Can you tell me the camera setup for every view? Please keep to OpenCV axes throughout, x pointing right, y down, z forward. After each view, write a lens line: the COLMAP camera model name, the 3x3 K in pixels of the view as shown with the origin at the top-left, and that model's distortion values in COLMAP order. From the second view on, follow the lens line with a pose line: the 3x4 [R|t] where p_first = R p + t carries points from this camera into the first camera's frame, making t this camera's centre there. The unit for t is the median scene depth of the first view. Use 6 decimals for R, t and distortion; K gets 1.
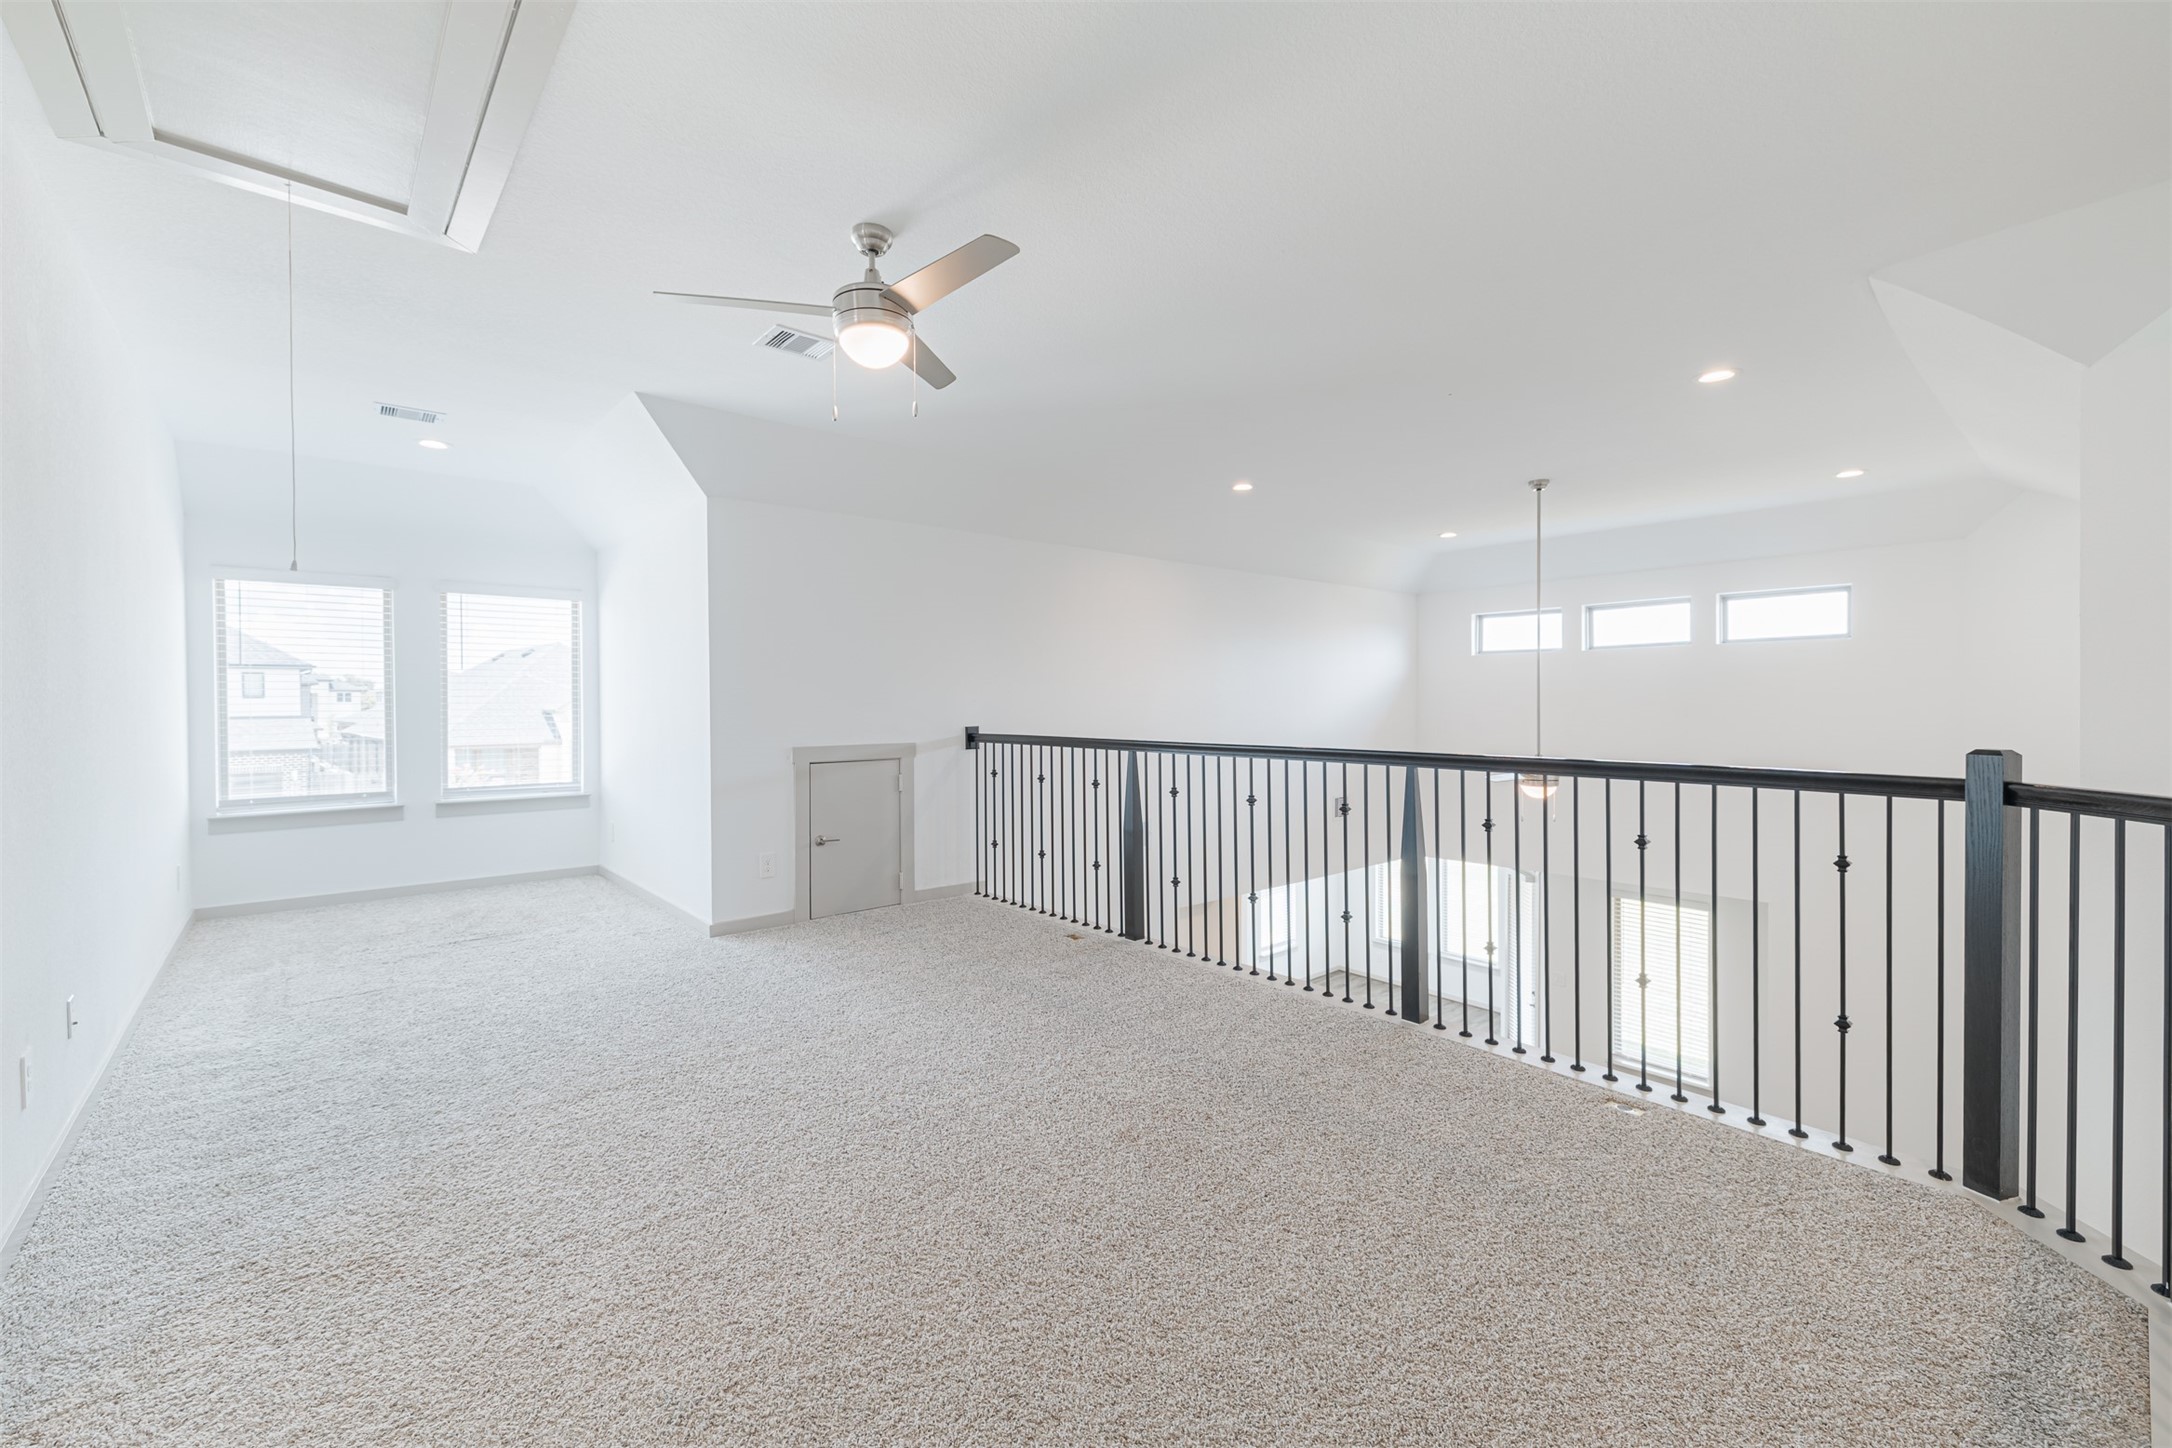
lens RADIAL K [[898.3, 0, 1083.2], [0, 898.3, 708.3], [0, 0, 1]] dist [0.014326, -0.000090]
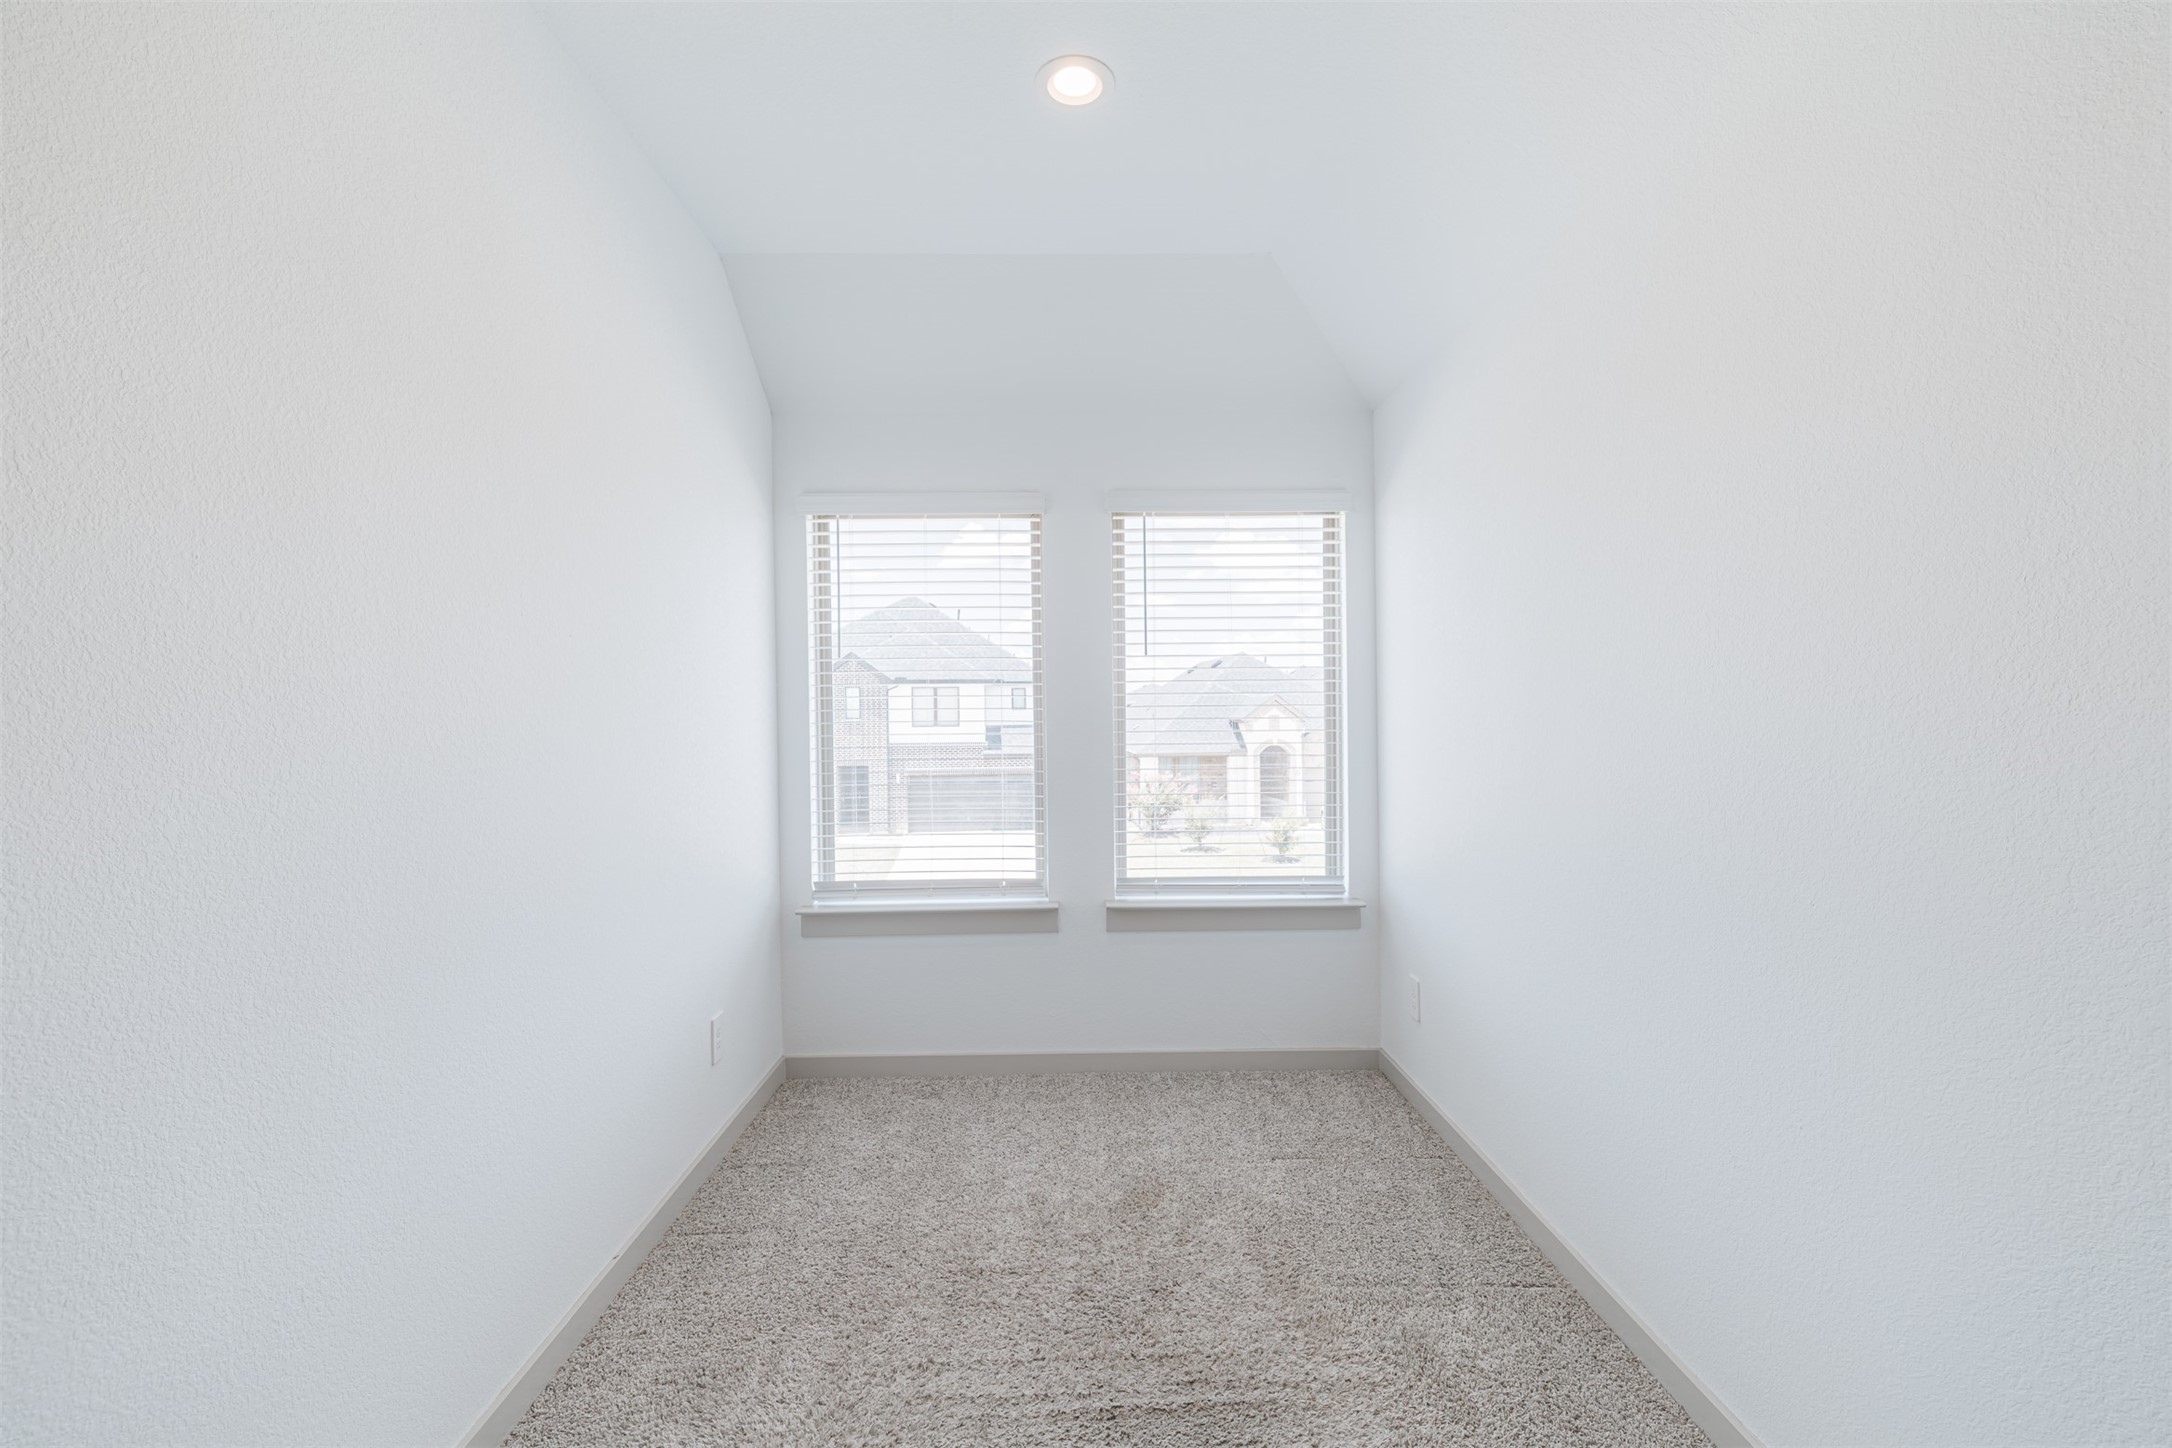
lens RADIAL K [[898.3, 0, 1083.2], [0, 898.3, 708.3], [0, 0, 1]] dist [0.014326, -0.000090]
pose [[0.768765, -0.006264, -0.639501, -0.377306], [0.000892, 0.999962, -0.008722, -0.007186], [0.639531, 0.006135, 0.768741, 0.570156]]
